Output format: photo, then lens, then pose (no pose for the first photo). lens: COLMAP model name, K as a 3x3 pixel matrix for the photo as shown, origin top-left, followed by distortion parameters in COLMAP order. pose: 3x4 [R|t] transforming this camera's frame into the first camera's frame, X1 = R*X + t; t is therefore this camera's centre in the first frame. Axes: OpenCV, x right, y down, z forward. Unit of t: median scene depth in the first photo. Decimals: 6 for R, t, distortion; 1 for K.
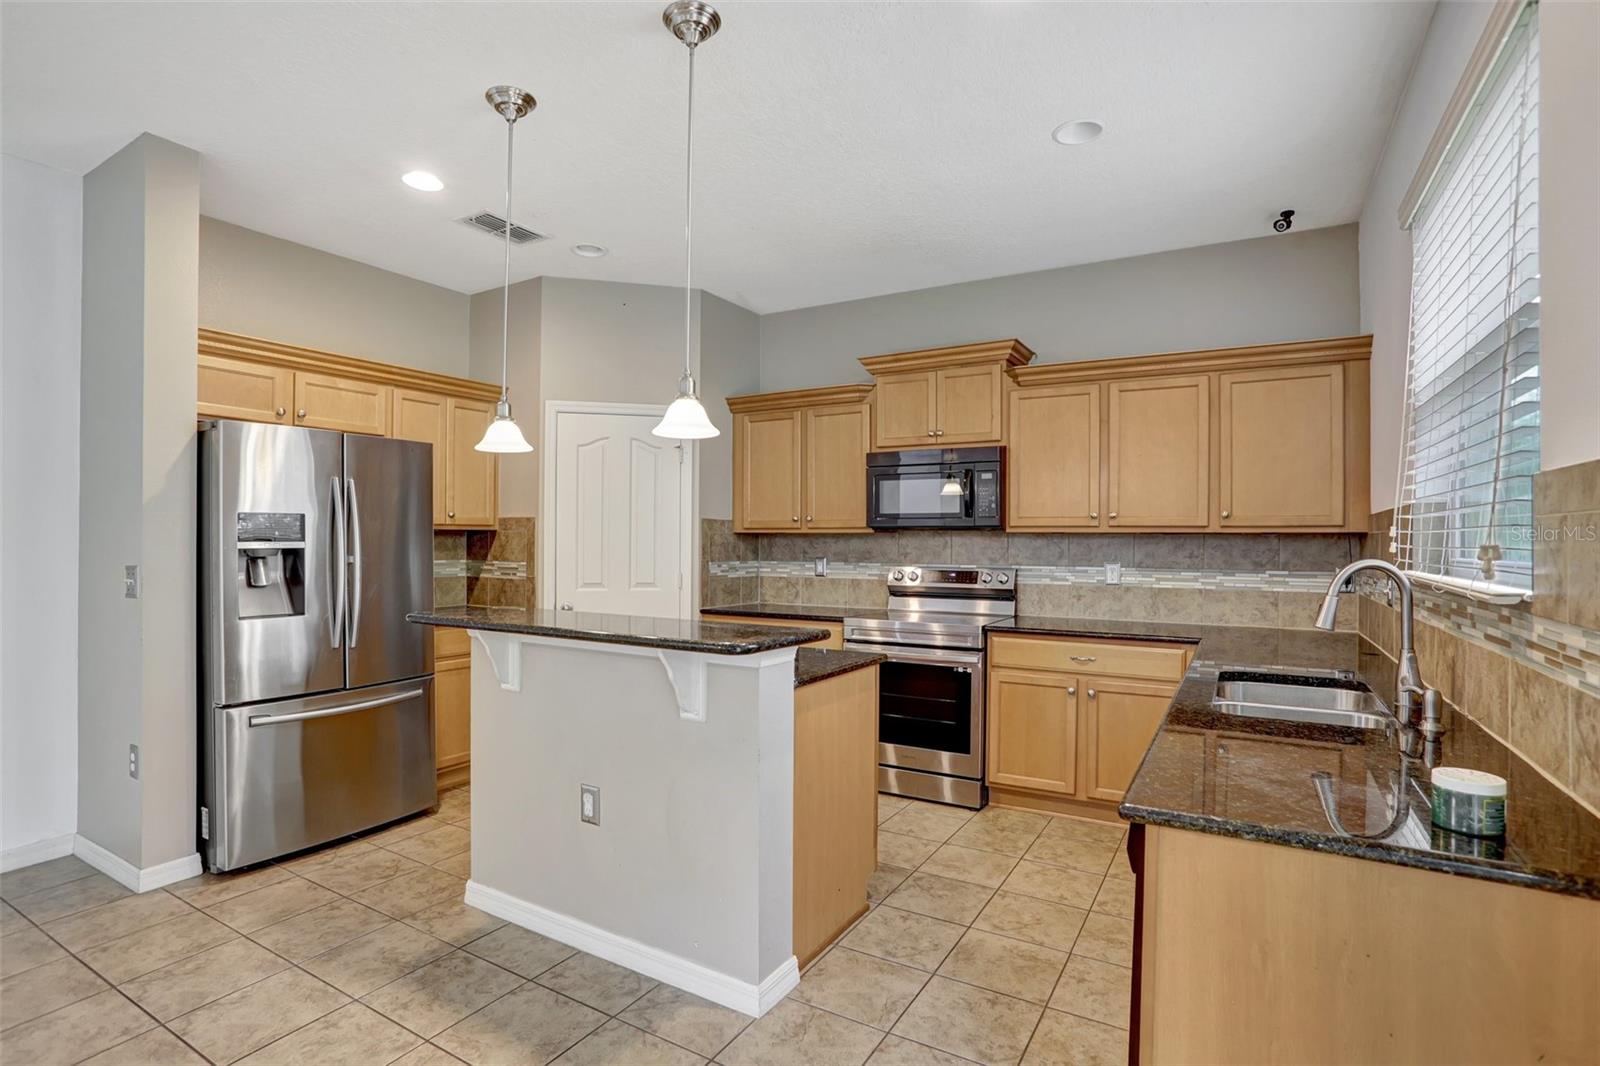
lens RADIAL K [[781.9, 0, 796.3], [0, 781.9, 531.9], [0, 0, 1]] dist [-0.059127, 0.019757]
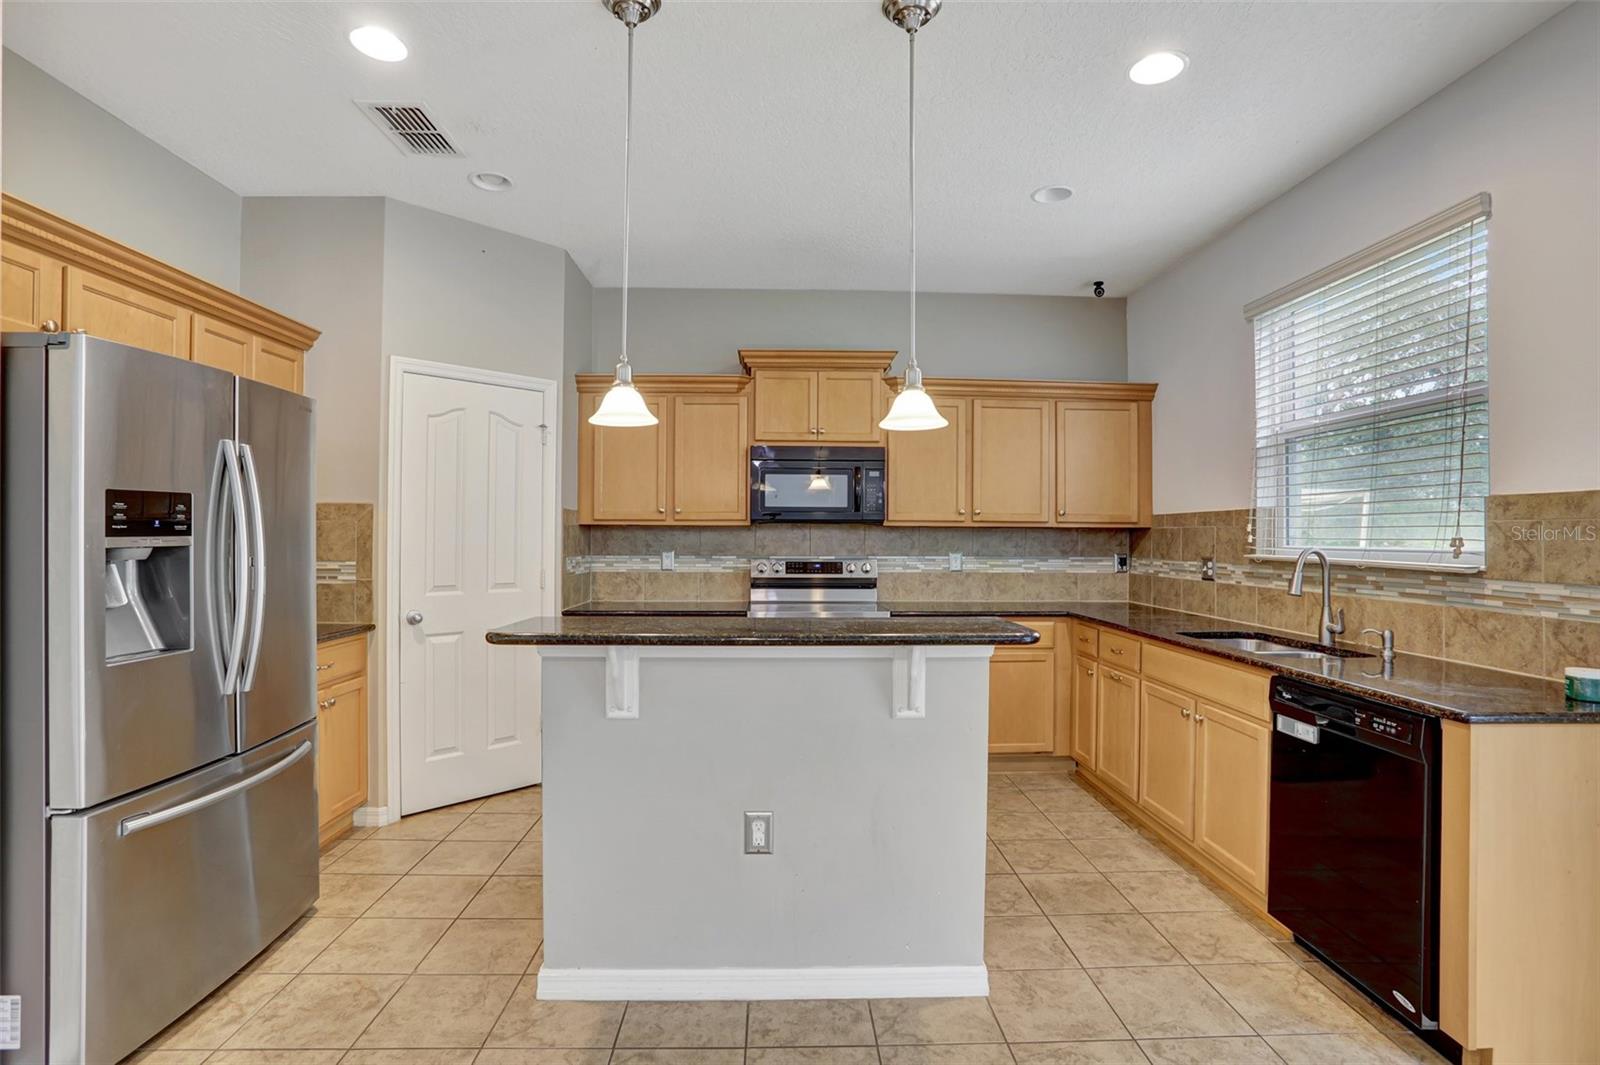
lens RADIAL K [[781.9, 0, 786.4], [0, 781.9, 521.6], [0, 0, 1]] dist [-0.059127, 0.019757]
pose [[0.843918, 0.007673, 0.536417, -0.438756], [-0.006559, 0.999971, -0.003984, -0.000283], [-0.536432, -0.000156, 0.843944, 0.143204]]
